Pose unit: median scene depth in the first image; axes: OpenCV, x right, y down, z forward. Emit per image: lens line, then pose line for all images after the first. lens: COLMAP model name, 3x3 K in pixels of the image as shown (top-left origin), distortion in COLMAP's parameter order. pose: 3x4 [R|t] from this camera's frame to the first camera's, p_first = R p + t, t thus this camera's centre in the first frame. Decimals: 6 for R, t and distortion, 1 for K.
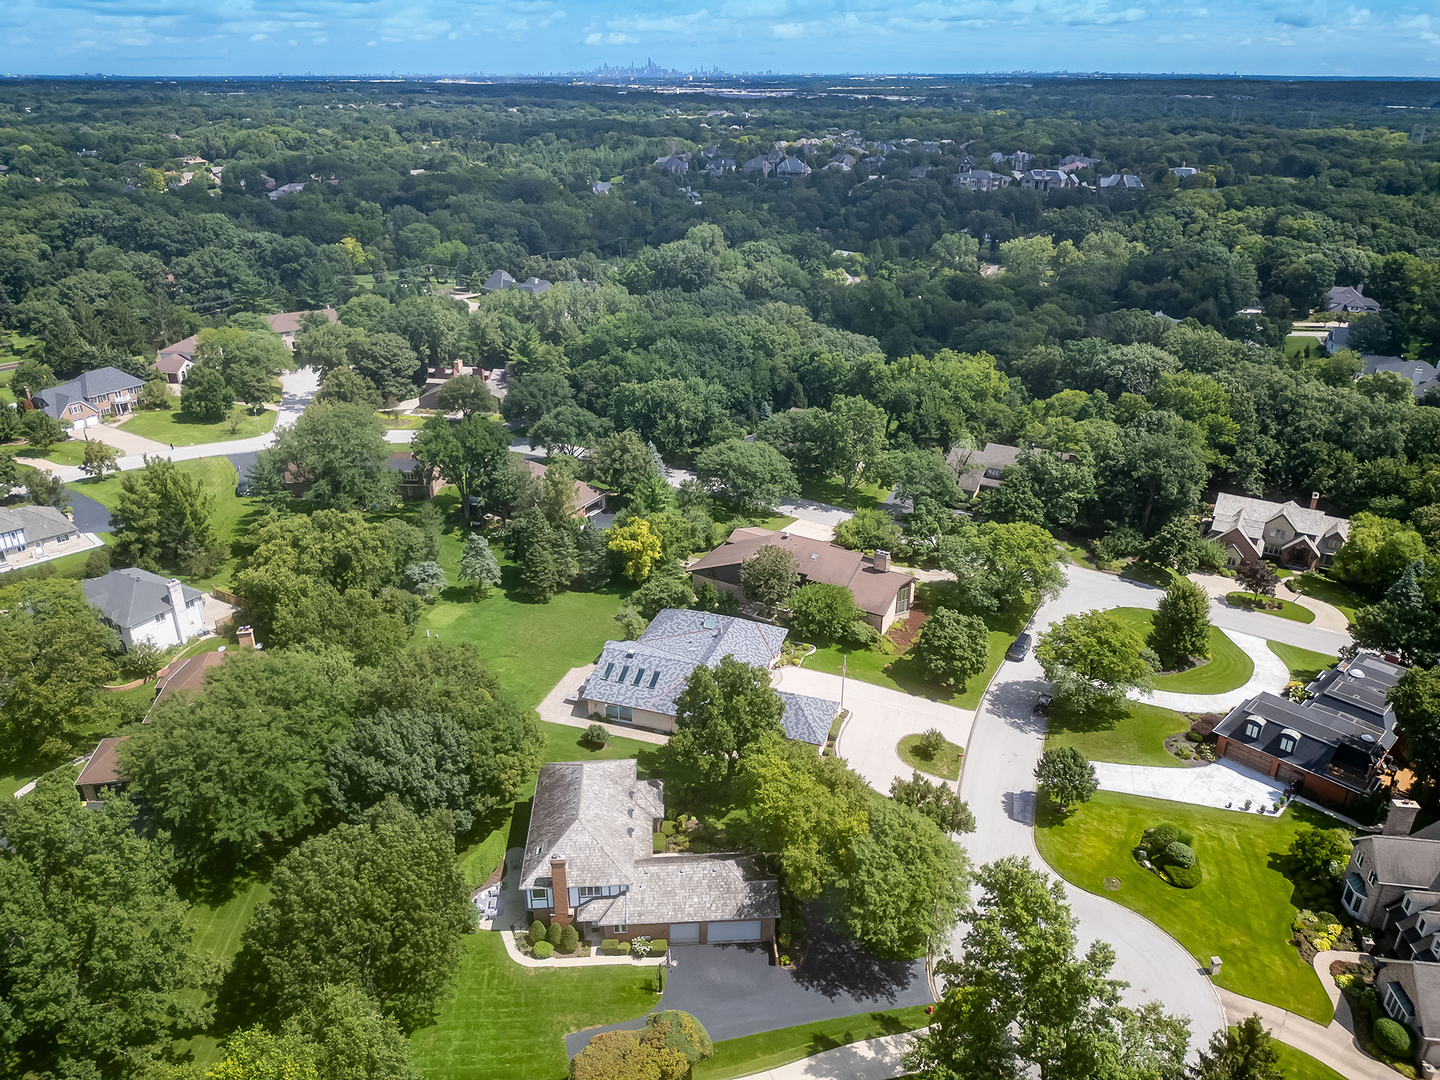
lens RADIAL K [[1014.8, 0, 729.9], [0, 1014.8, 529.6], [0, 0, 1]] dist [0.036760, -0.010655]
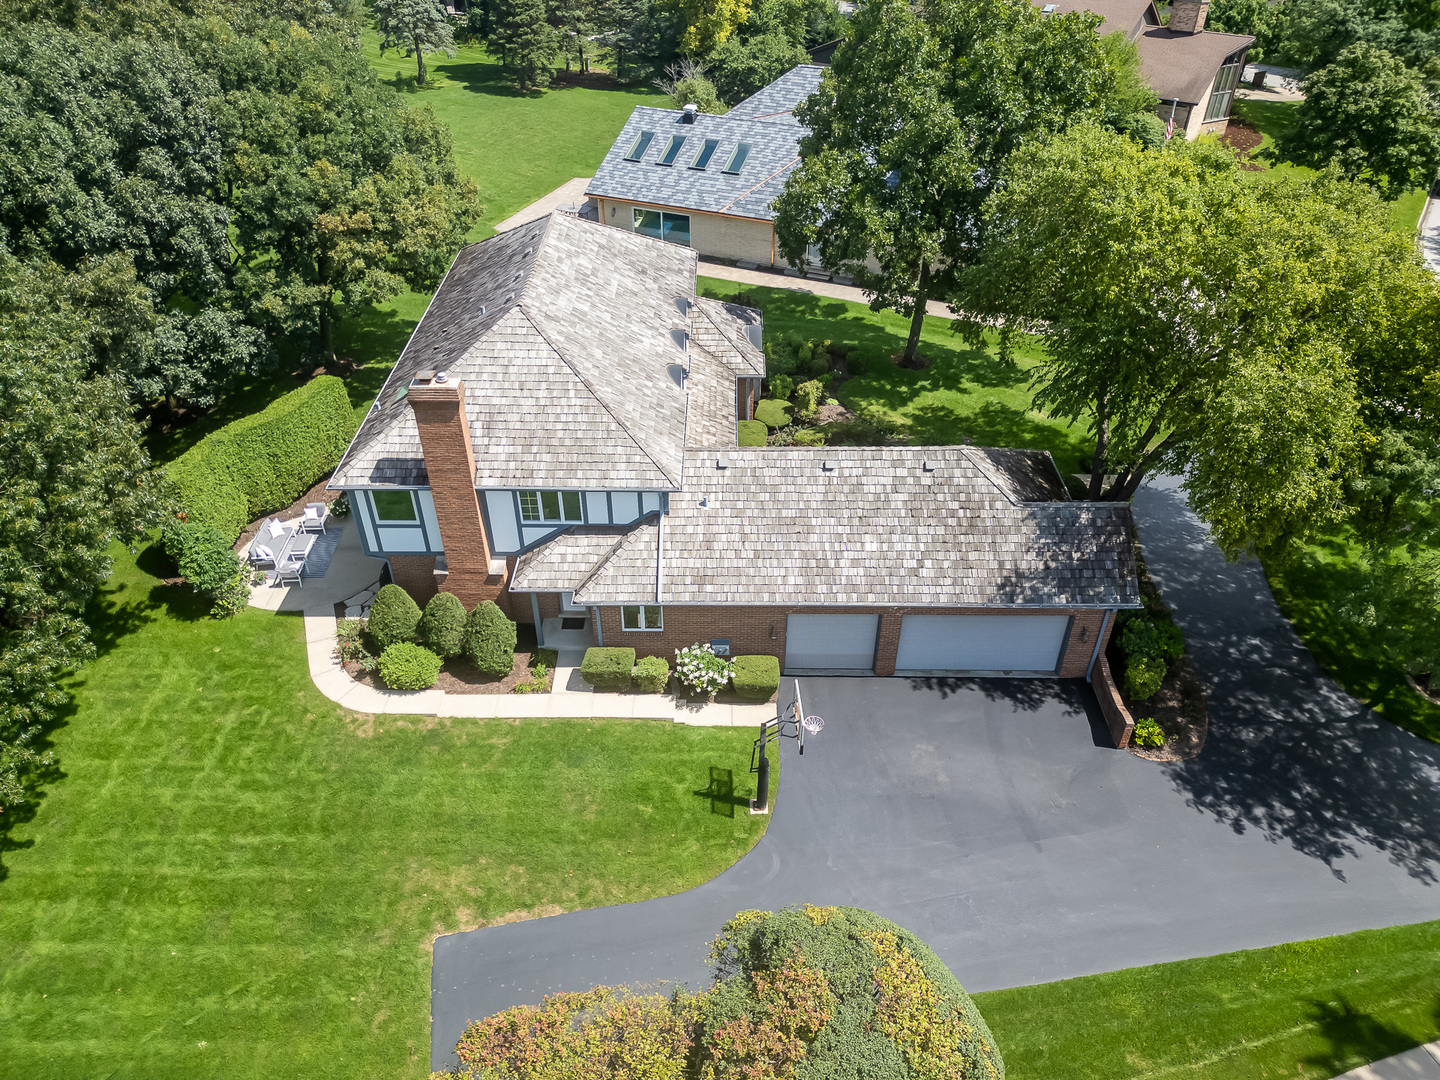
lens RADIAL K [[1014.8, 0, 726.0], [0, 1014.8, 533.4], [0, 0, 1]] dist [0.036760, -0.010655]
pose [[0.997346, 0.039231, -0.061338, -0.060415], [-0.025336, 0.976775, 0.212765, 0.292241], [0.068260, -0.210646, 0.975176, 0.685162]]
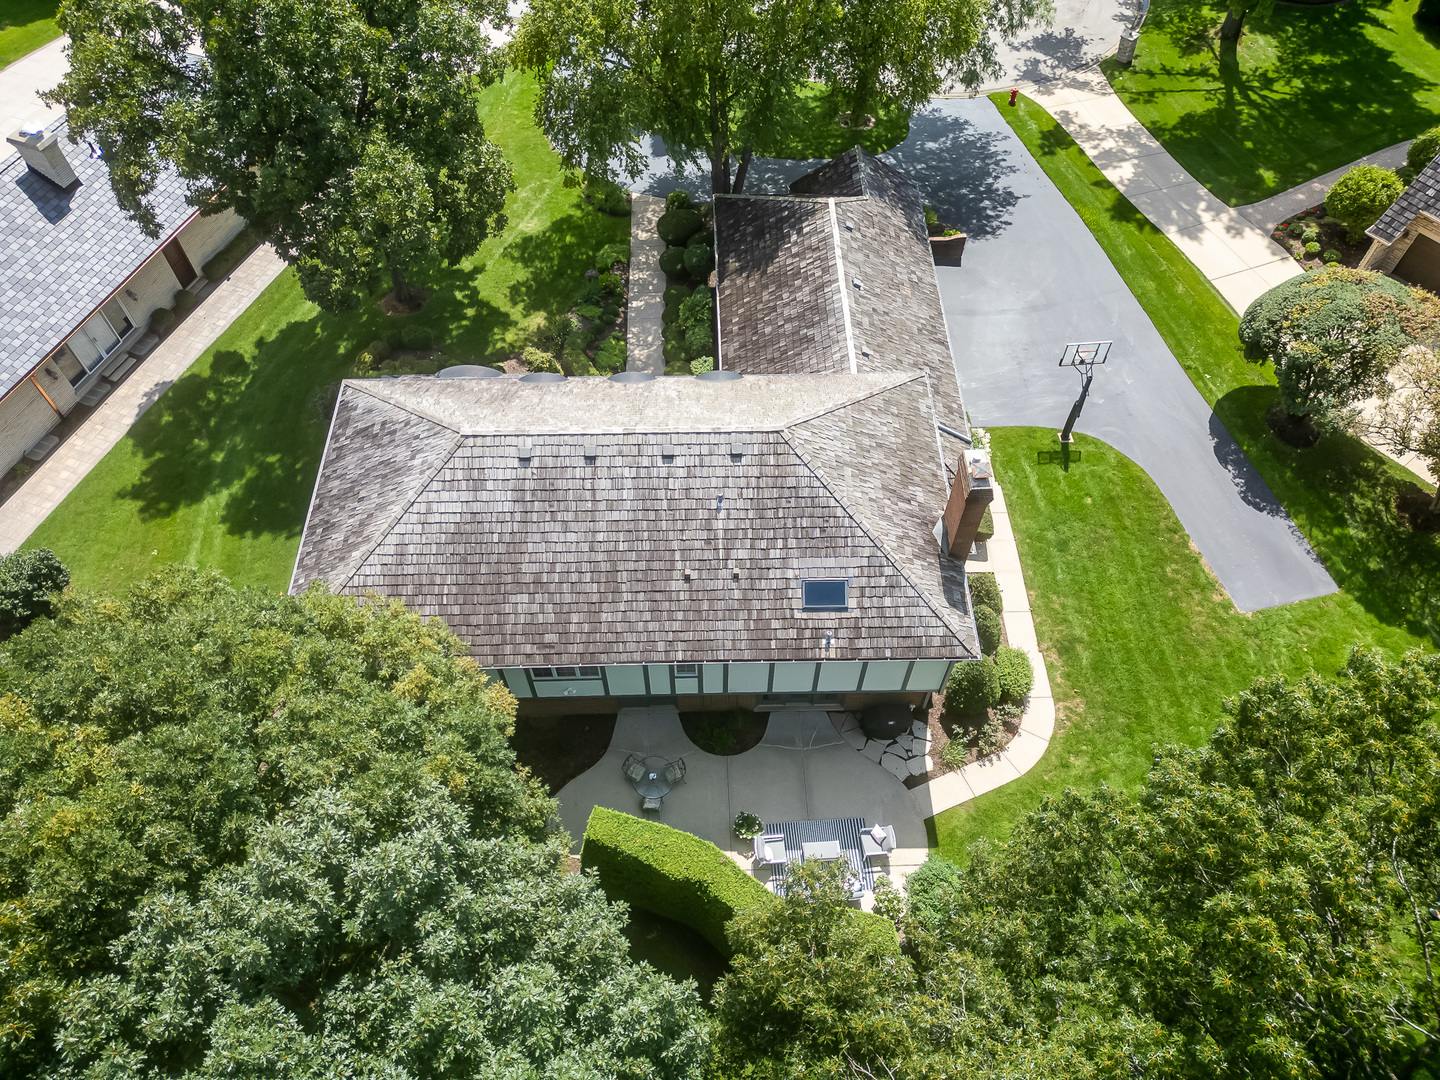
lens RADIAL K [[1014.8, 0, 713.2], [0, 1014.8, 530.6], [0, 0, 1]] dist [0.036760, -0.010655]
pose [[0.049120, -0.821275, 0.568414, -0.339382], [0.414796, 0.534477, 0.736396, 0.089815], [-0.908588, 0.199604, 0.366915, 0.944739]]
